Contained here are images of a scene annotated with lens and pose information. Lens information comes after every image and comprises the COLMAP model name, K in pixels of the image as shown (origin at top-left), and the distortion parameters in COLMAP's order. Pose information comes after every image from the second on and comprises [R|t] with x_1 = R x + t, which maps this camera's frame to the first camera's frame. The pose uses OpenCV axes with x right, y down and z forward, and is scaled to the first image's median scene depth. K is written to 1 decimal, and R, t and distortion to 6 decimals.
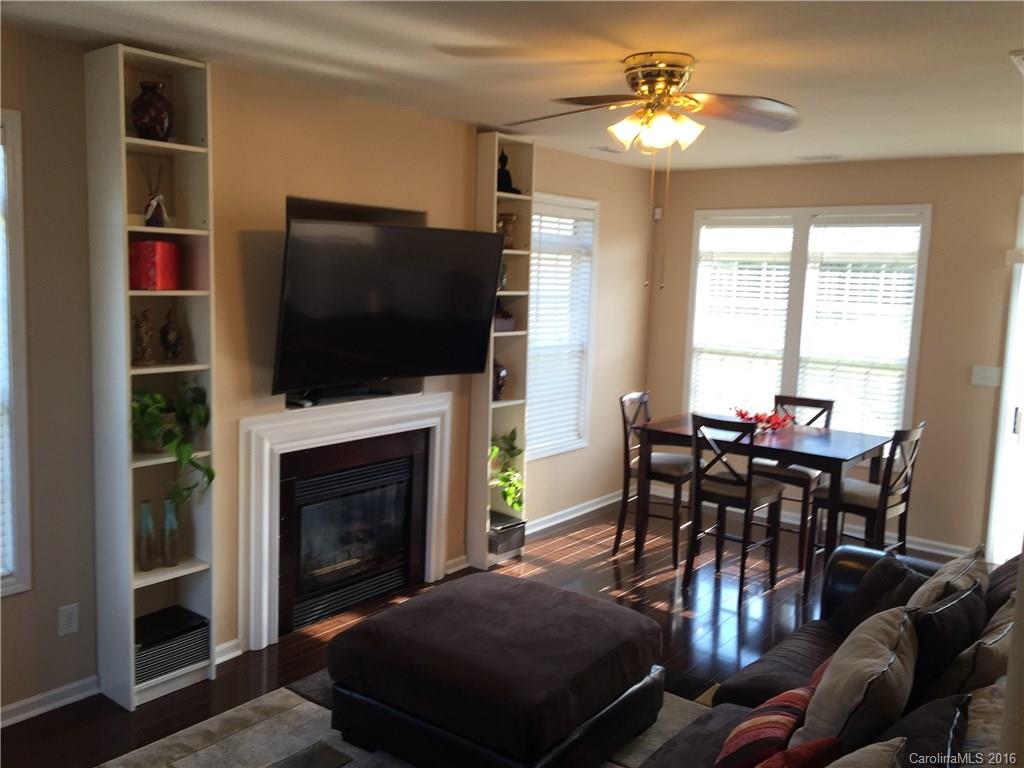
lens RADIAL K [[872.8, 0, 512.9], [0, 872.8, 385.0], [0, 0, 1]] dist [0.038412, 0.000021]
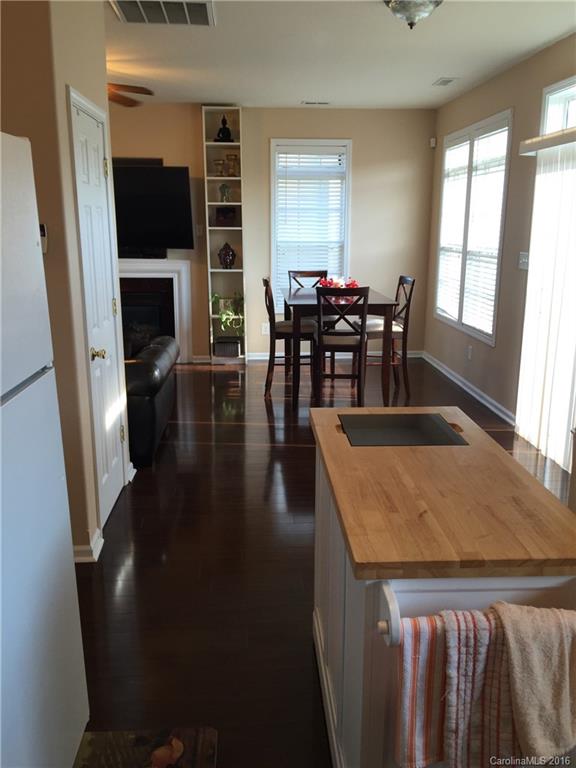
lens RADIAL K [[654.6, 0, 287.7], [0, 654.6, 381.5], [0, 0, 1]] dist [0.038412, 0.000021]
pose [[0.643367, 0.150804, -0.750558, 1.063228], [-0.083485, 0.988380, 0.127026, 0.063306], [0.760992, -0.019064, 0.648481, 0.253242]]
